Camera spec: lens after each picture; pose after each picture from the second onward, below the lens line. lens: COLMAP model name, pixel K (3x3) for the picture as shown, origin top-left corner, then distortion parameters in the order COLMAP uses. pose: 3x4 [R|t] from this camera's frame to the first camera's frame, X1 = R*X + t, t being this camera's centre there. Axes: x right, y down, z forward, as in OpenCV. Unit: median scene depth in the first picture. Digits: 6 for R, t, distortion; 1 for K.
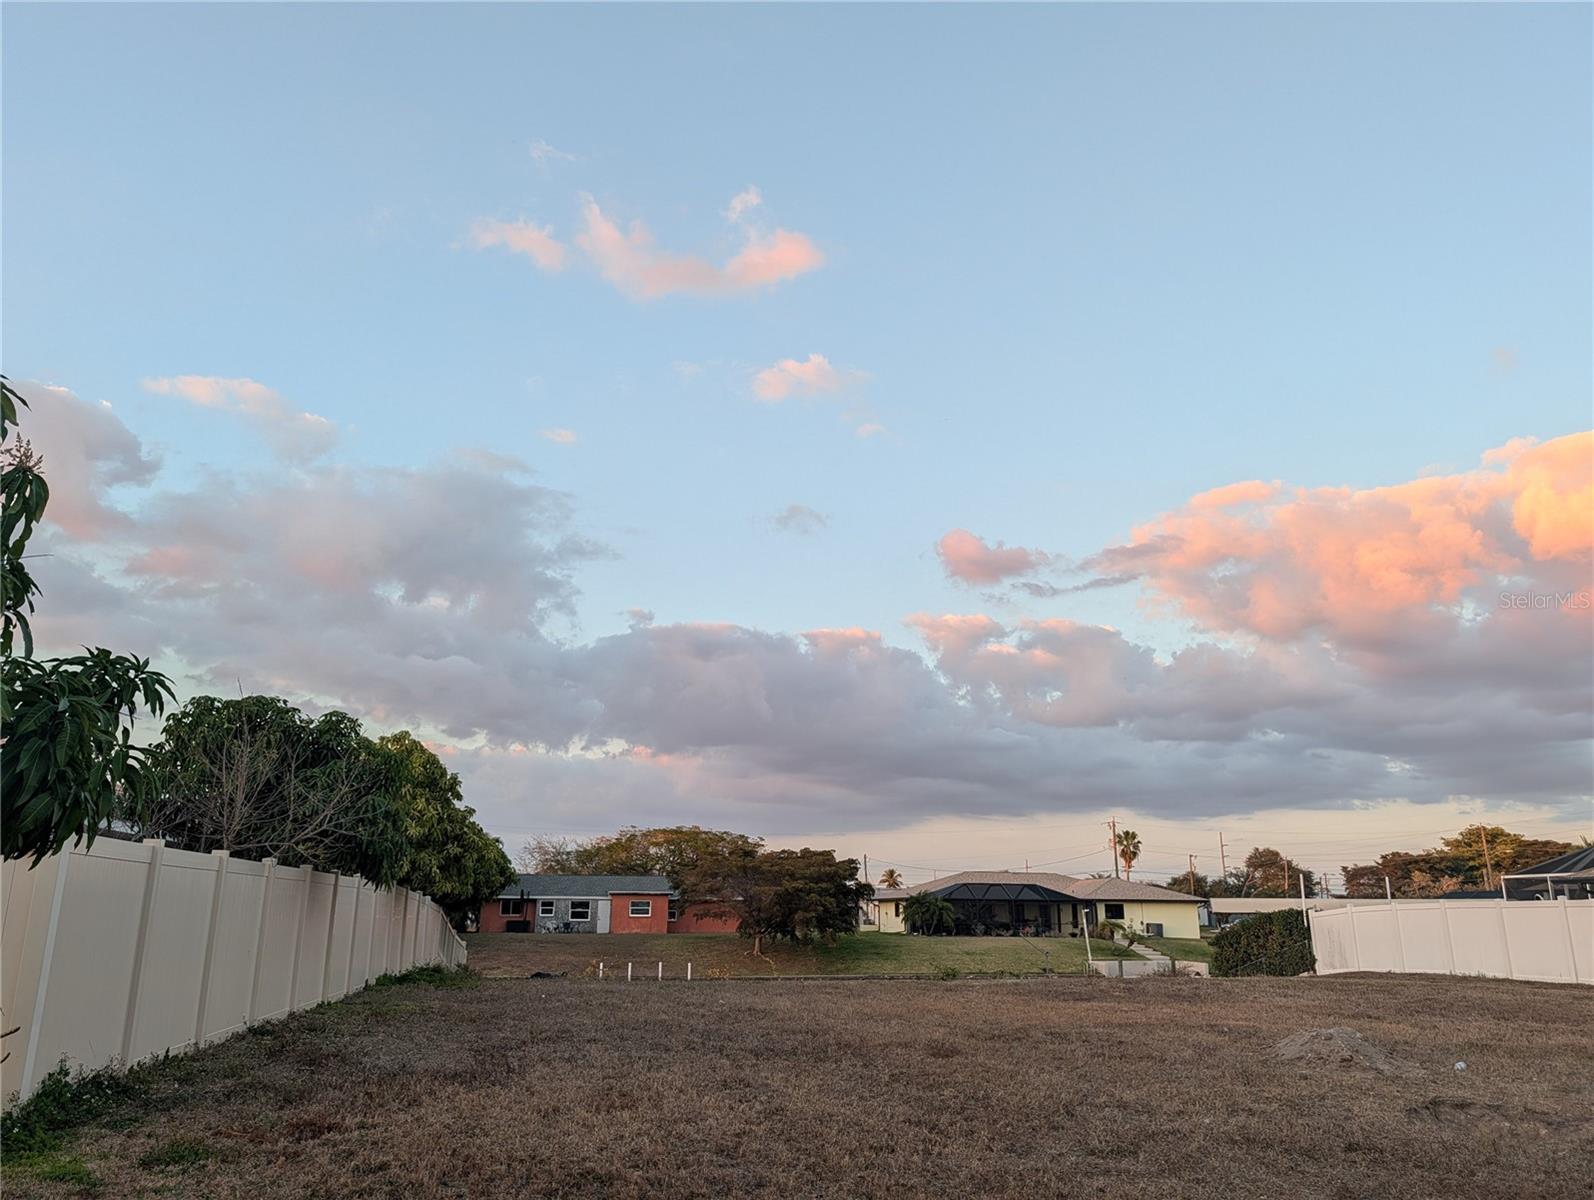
lens RADIAL K [[1151.3, 0, 752.9], [0, 1151.3, 586.5], [0, 0, 1]] dist [0.038959, -0.035886]
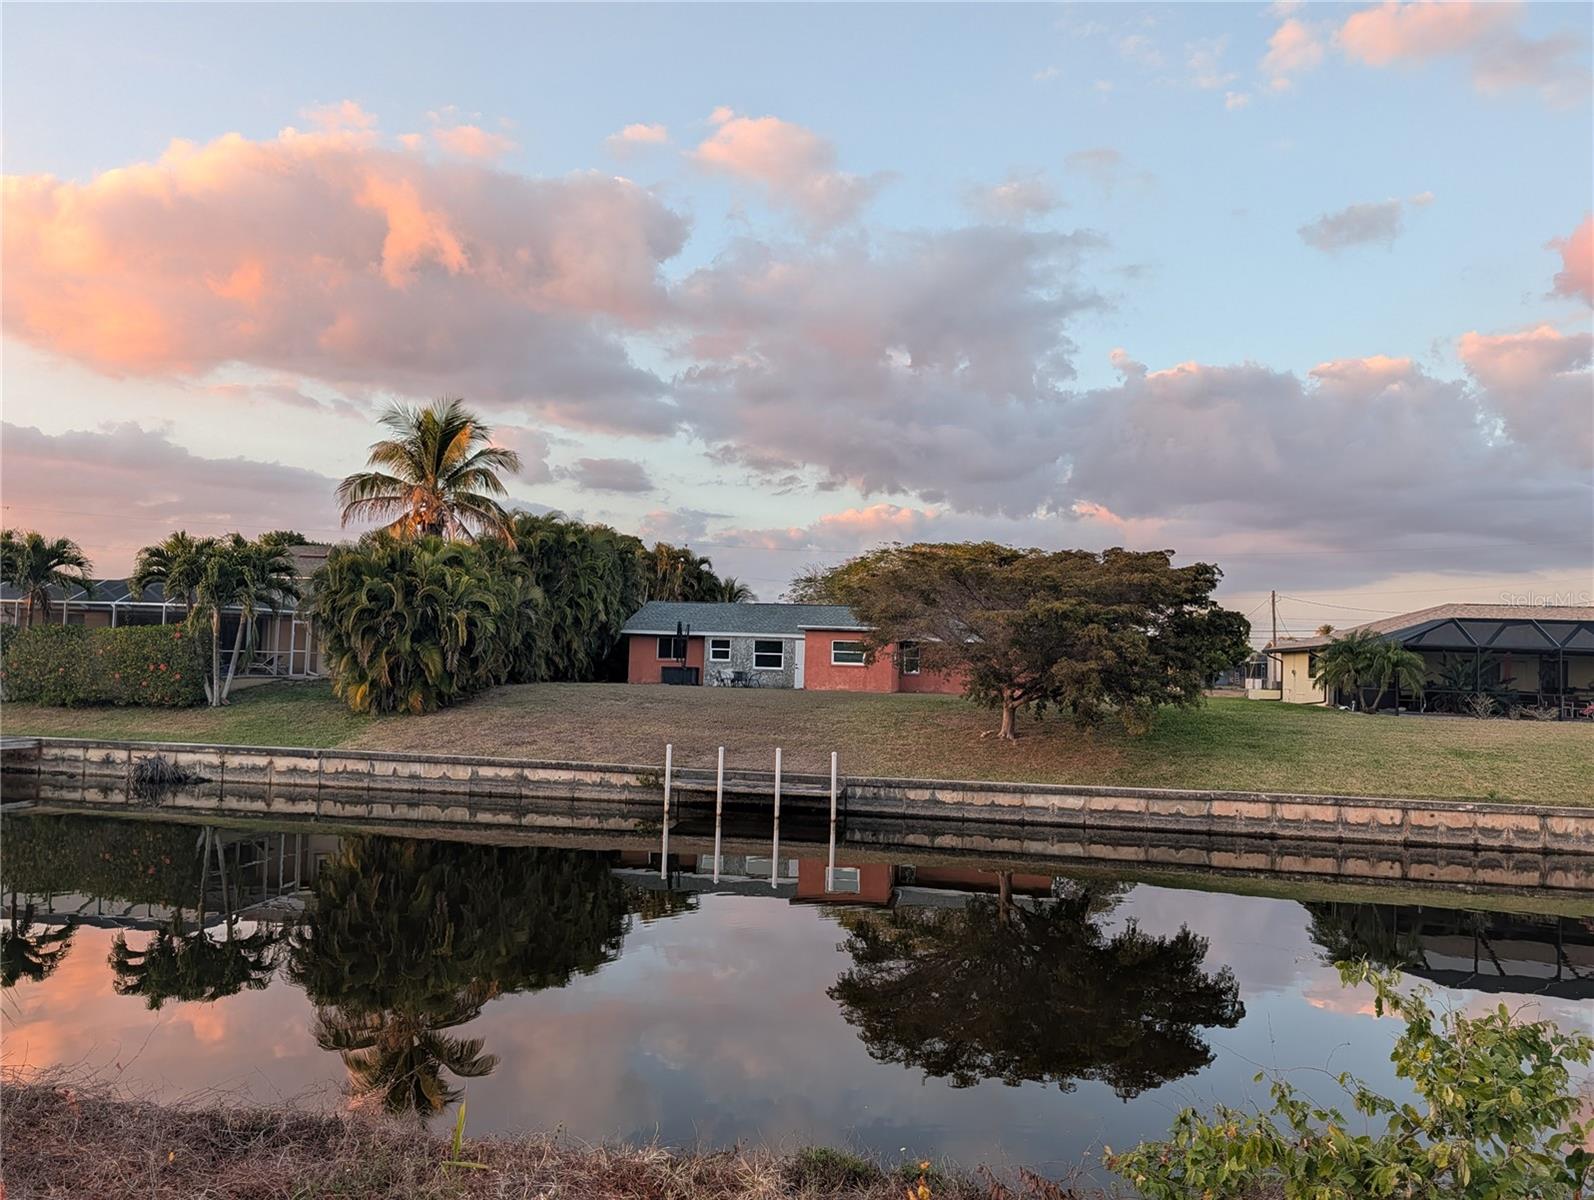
lens RADIAL K [[1151.3, 0, 798.5], [0, 1151.3, 616.8], [0, 0, 1]] dist [0.038959, -0.035886]
pose [[0.938939, 0.007881, -0.343993, 0.086226], [0.071006, 0.973781, 0.216123, 0.122859], [0.336678, -0.227351, 0.913761, 0.425867]]
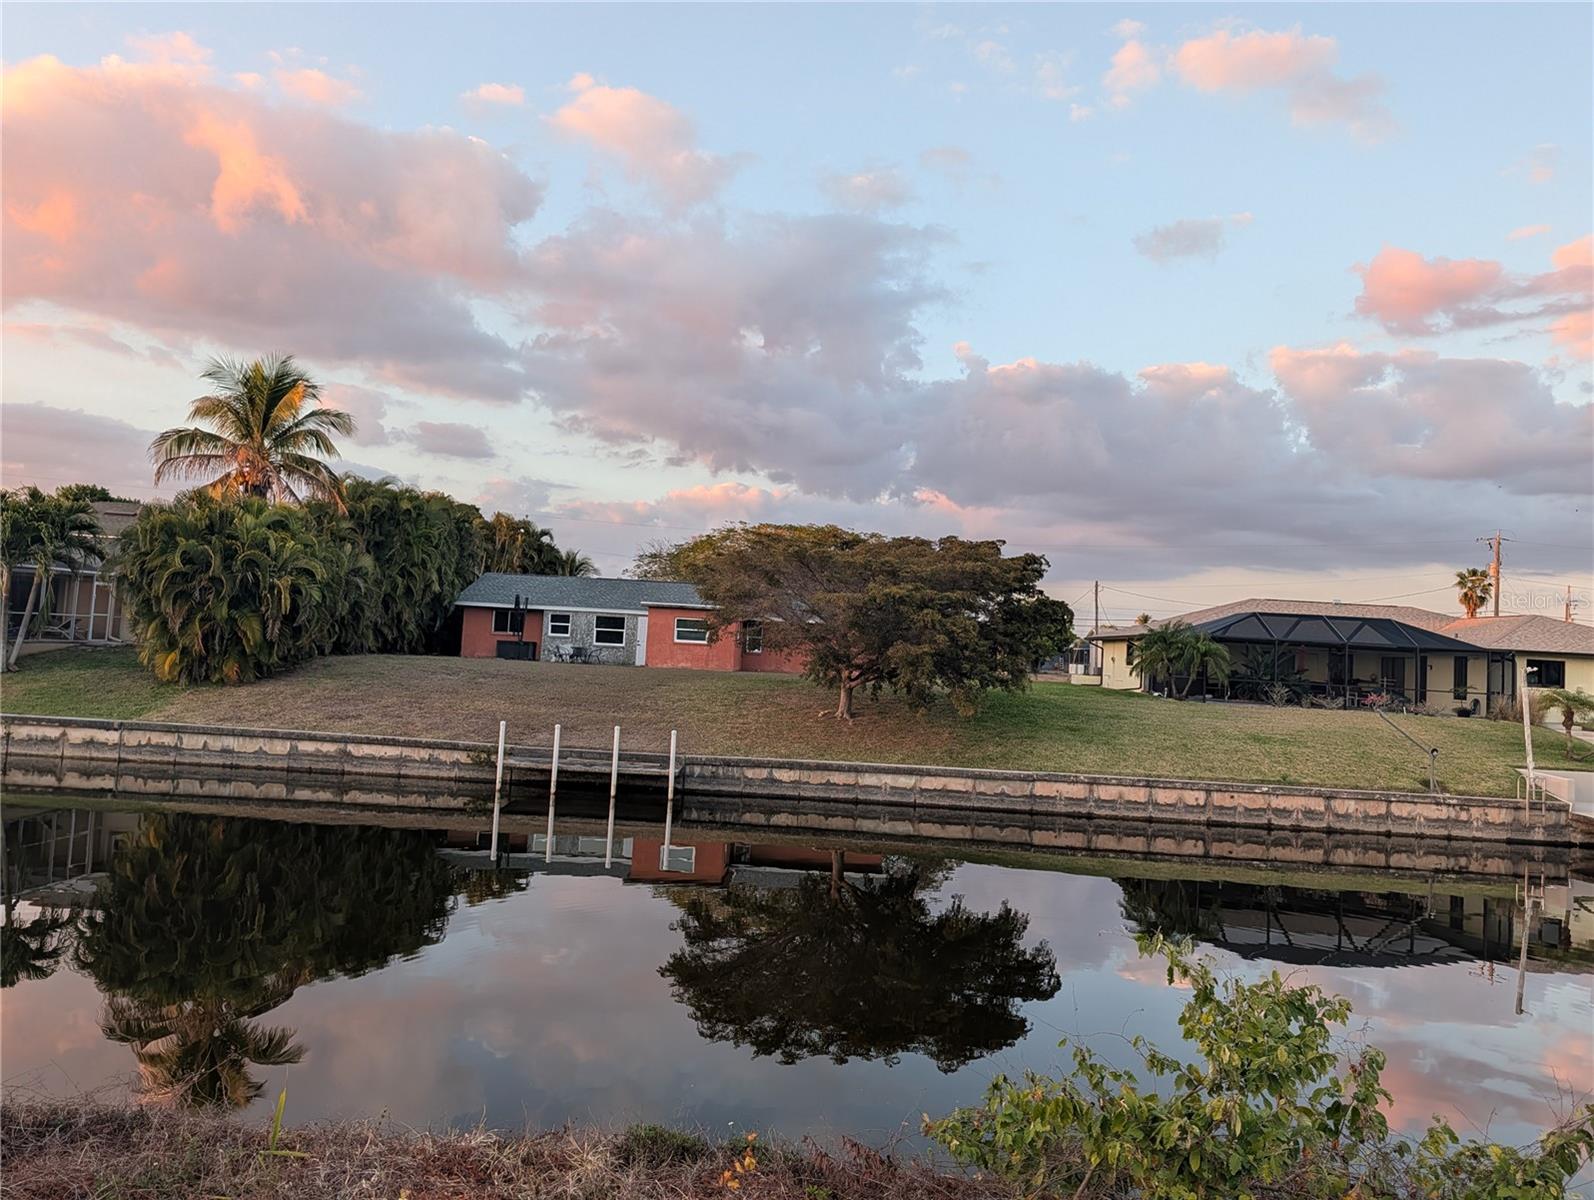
lens RADIAL K [[1151.3, 0, 793.9], [0, 1151.3, 572.3], [0, 0, 1]] dist [0.038959, -0.035886]
pose [[0.975572, 0.031243, -0.217445, 0.086803], [0.013981, 0.978998, 0.203389, 0.121453], [0.219233, -0.201461, 0.954647, 0.423192]]
